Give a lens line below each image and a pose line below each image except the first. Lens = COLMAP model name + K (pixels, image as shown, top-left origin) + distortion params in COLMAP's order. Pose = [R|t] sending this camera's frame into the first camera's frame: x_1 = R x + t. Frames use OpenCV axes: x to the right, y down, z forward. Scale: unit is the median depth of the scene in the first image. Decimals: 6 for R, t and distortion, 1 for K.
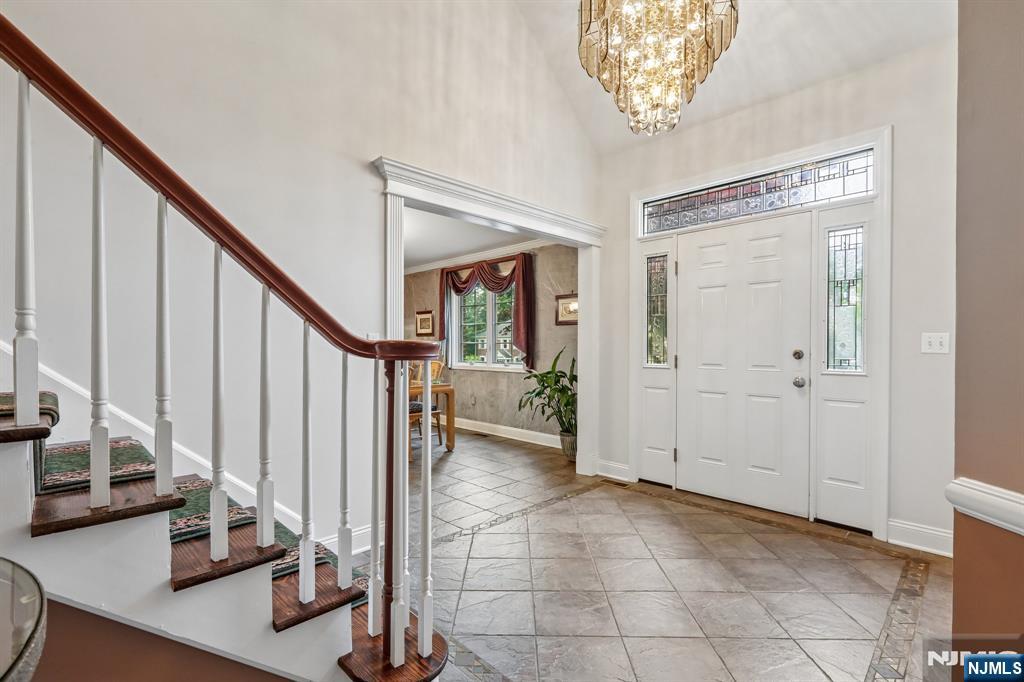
lens RADIAL K [[458.4, 0, 511.8], [0, 458.4, 346.5], [0, 0, 1]] dist [0.000224, 0.000859]
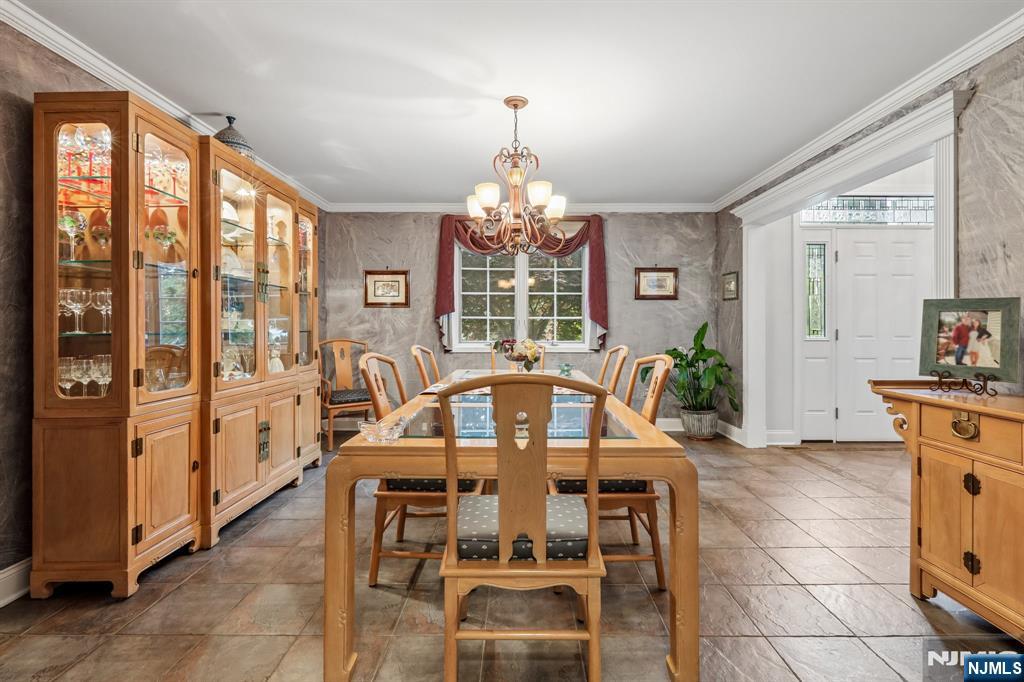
lens RADIAL K [[453.2, 0, 514.9], [0, 453.2, 322.3], [0, 0, 1]] dist [0.000111, 0.000157]
pose [[0.703501, 0.000798, 0.710694, -0.737350], [0.000286, 0.999999, -0.001405, 0.001318], [-0.710694, 0.001191, 0.703500, 0.529680]]
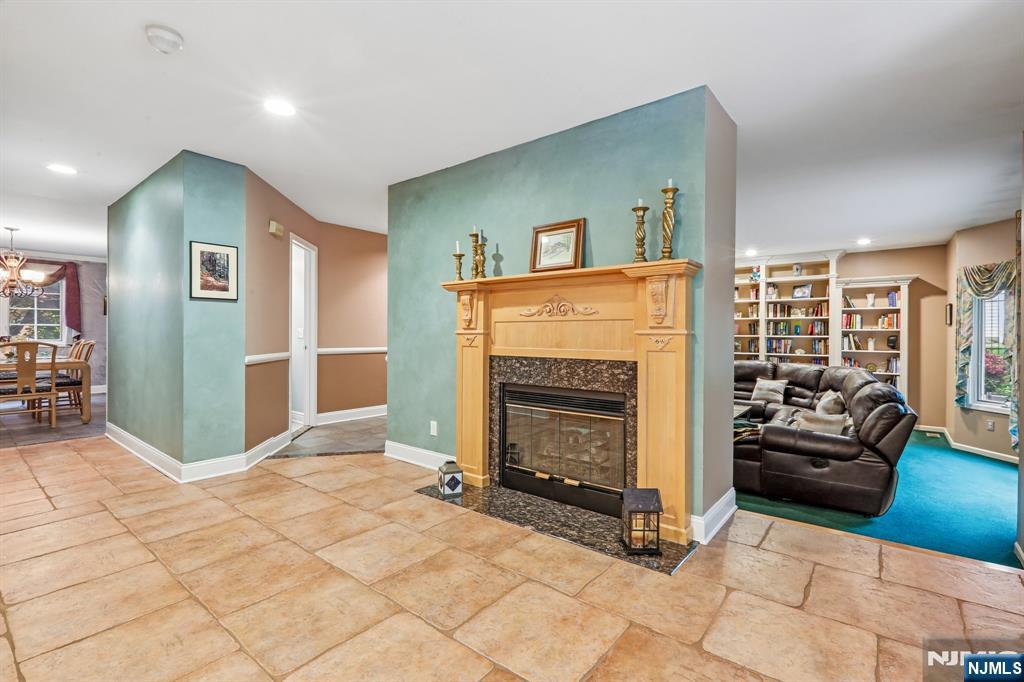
lens RADIAL K [[458.4, 0, 511.8], [0, 458.4, 346.5], [0, 0, 1]] dist [0.000224, 0.000859]
pose [[-0.119068, -0.017659, 0.992729, -1.639523], [-0.008716, 0.999822, 0.016740, 0.021835], [-0.992848, -0.006659, -0.119201, -0.197083]]
